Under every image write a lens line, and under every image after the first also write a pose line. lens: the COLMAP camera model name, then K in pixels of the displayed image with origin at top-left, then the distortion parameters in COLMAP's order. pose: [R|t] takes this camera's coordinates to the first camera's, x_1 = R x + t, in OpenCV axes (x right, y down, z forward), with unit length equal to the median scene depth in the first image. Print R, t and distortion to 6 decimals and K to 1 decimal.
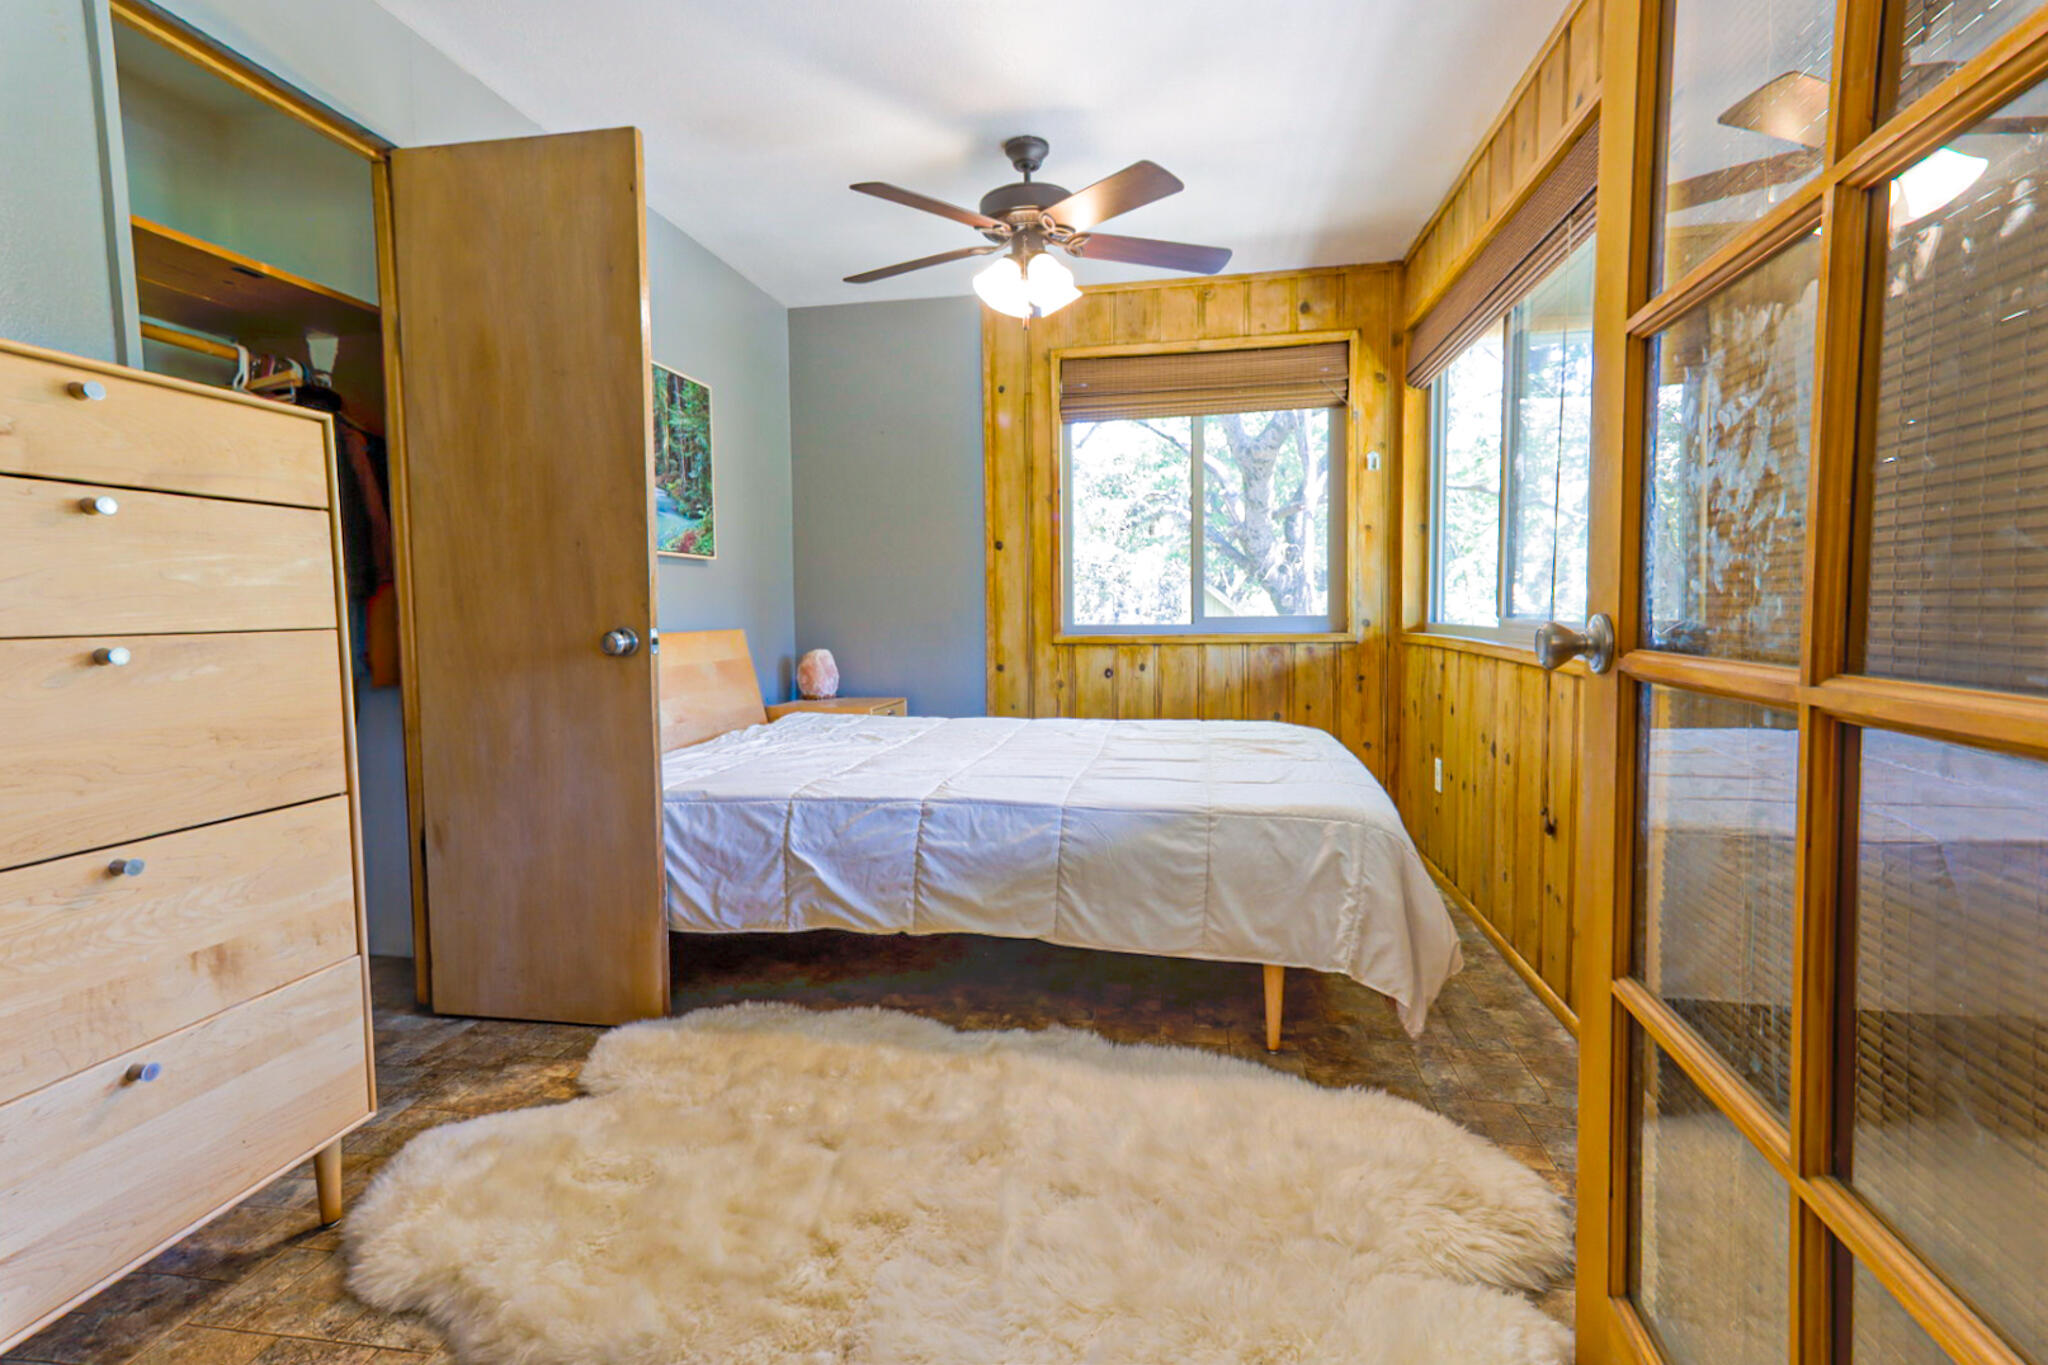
lens RADIAL K [[954.2, 0, 1013.0], [0, 954.2, 664.9], [0, 0, 1]] dist [0.004796, 0.012689]
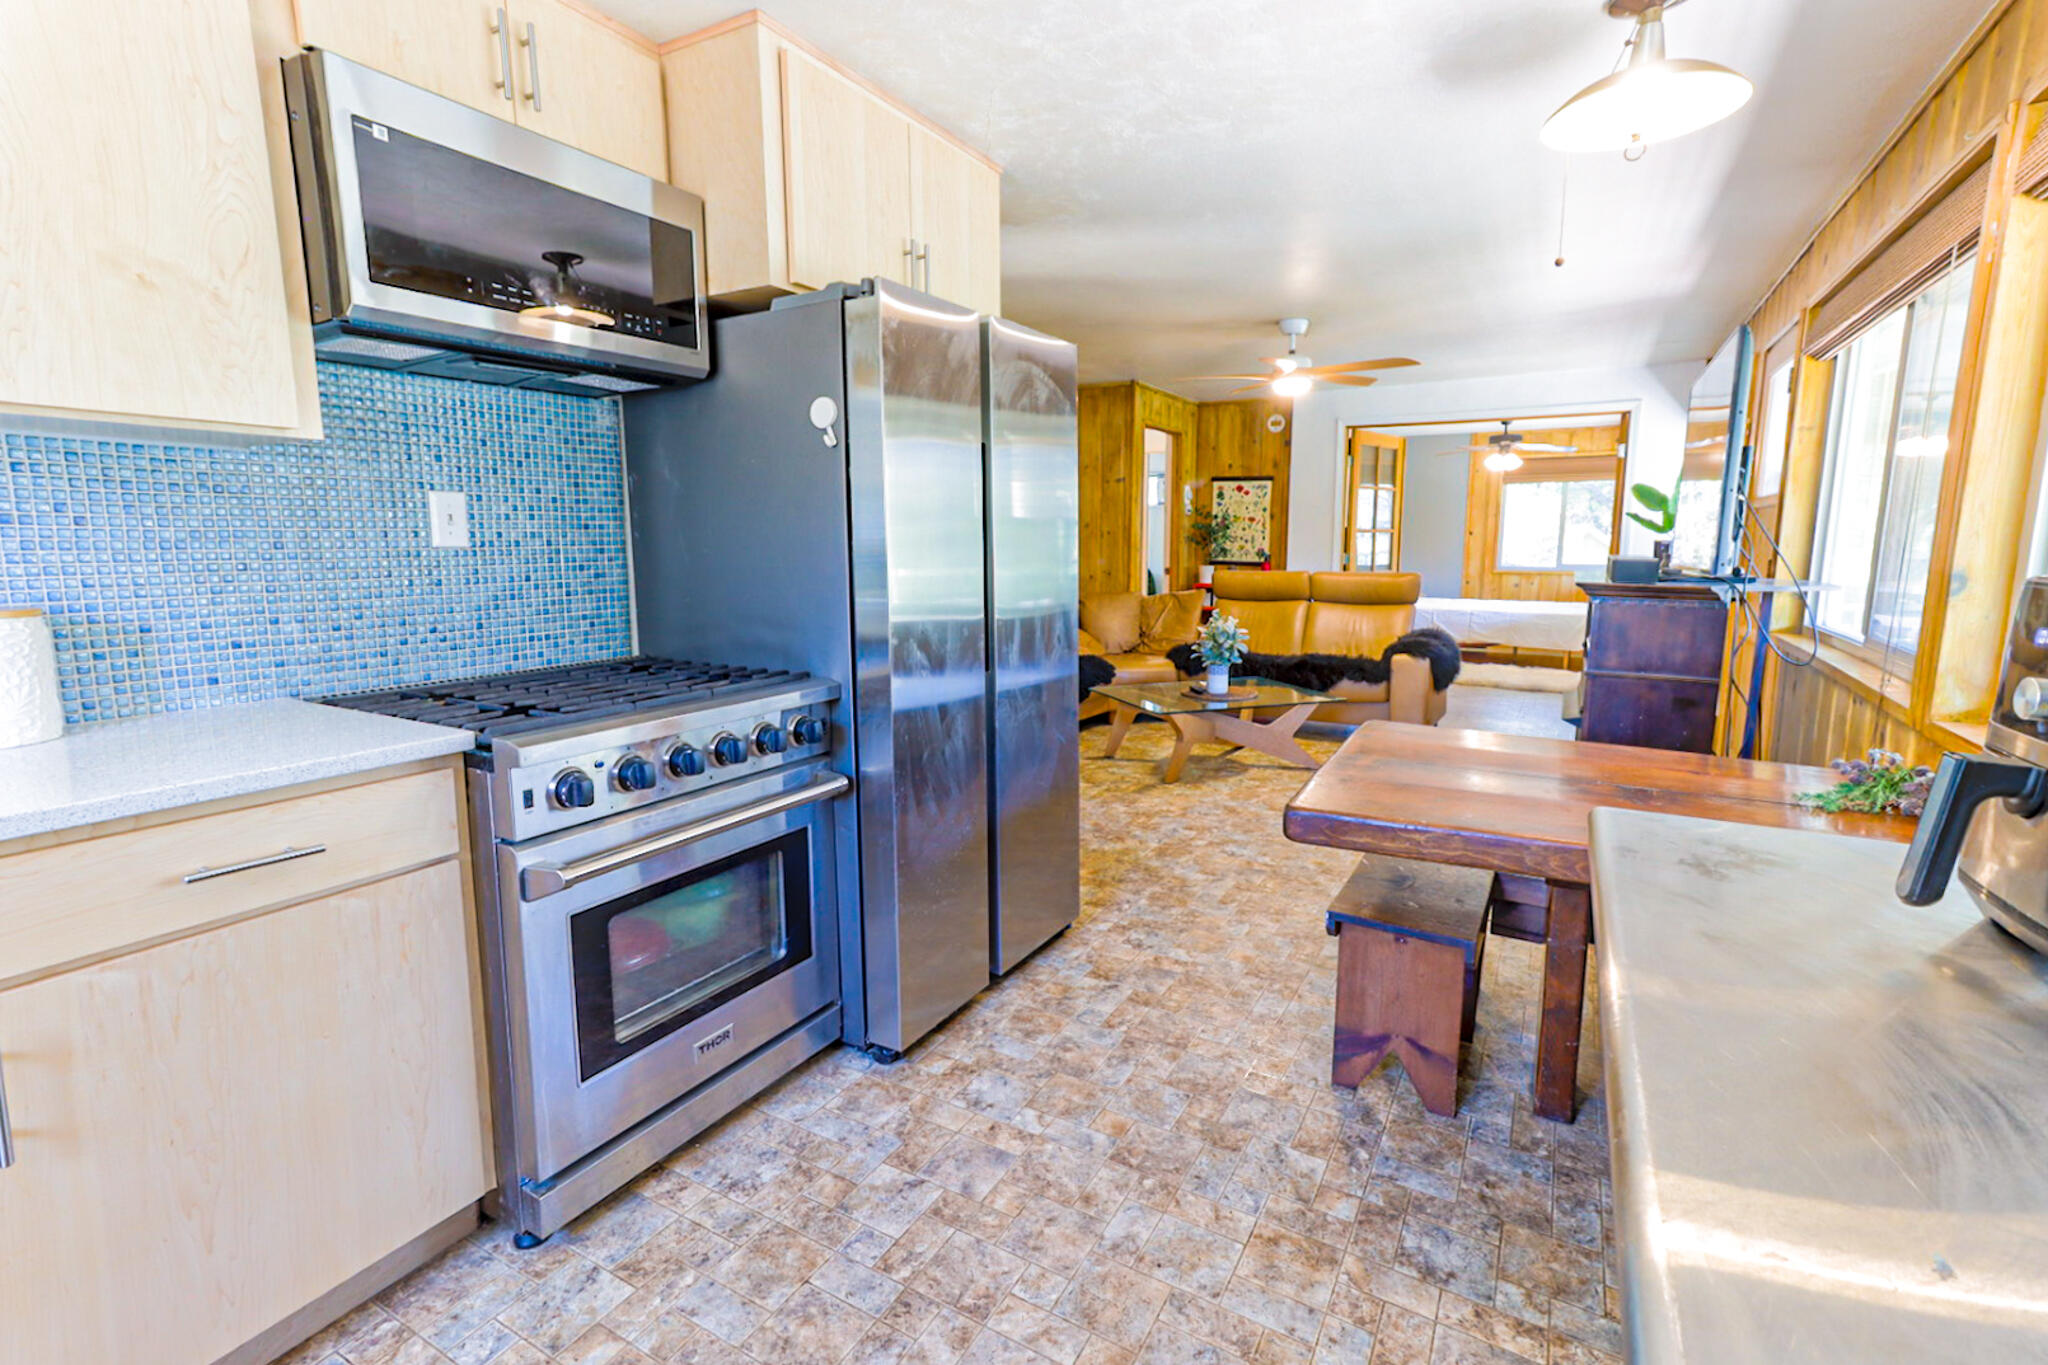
lens RADIAL K [[954.2, 0, 1009.2], [0, 954.2, 661.6], [0, 0, 1]] dist [0.004796, 0.012689]
pose [[0.938799, 0.056961, -0.339725, -0.449275], [-0.032345, 0.996453, 0.077691, 0.087705], [0.342945, -0.061948, 0.937311, -2.865904]]
